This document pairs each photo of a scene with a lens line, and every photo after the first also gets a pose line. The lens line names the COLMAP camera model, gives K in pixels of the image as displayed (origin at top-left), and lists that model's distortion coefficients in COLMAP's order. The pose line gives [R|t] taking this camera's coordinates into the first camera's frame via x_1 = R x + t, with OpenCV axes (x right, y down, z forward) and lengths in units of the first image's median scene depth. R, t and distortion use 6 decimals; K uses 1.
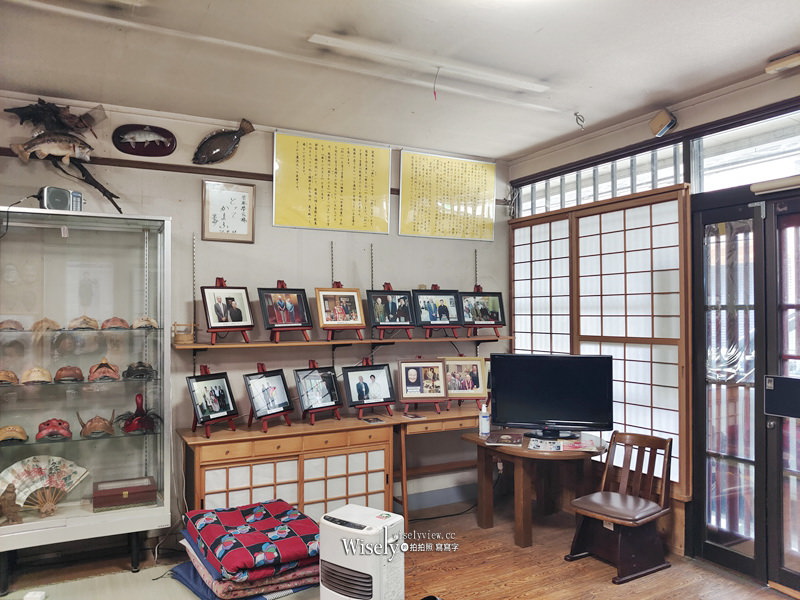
lens RADIAL K [[636.2, 0, 399.9], [0, 636.2, 303.6], [0, 0, 1]] dist [0.021099, -0.035355]
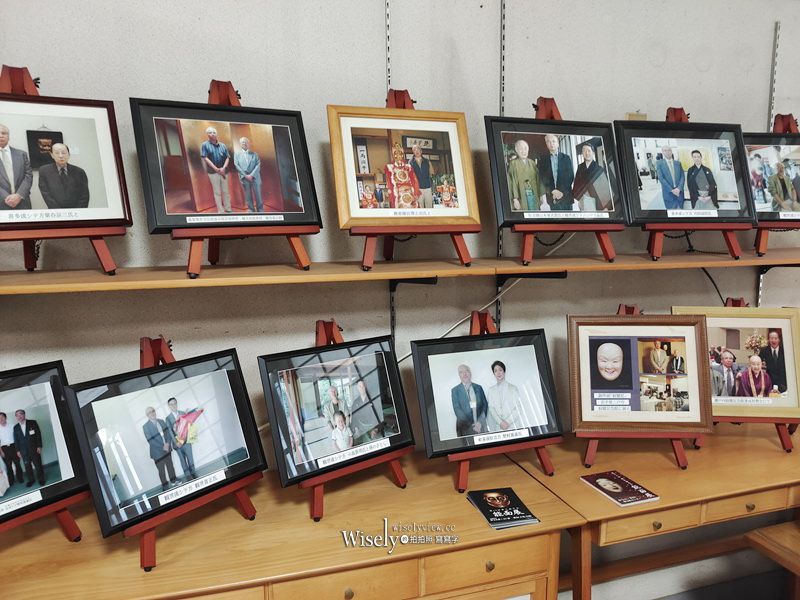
lens RADIAL K [[636.2, 0, 401.5], [0, 636.2, 304.3], [0, 0, 1]] dist [0.021099, -0.035355]
pose [[0.982735, 0.022928, -0.183591, -0.031738], [0.005626, 0.988129, 0.153521, 0.025265], [0.184931, -0.151904, 0.970941, 0.648152]]
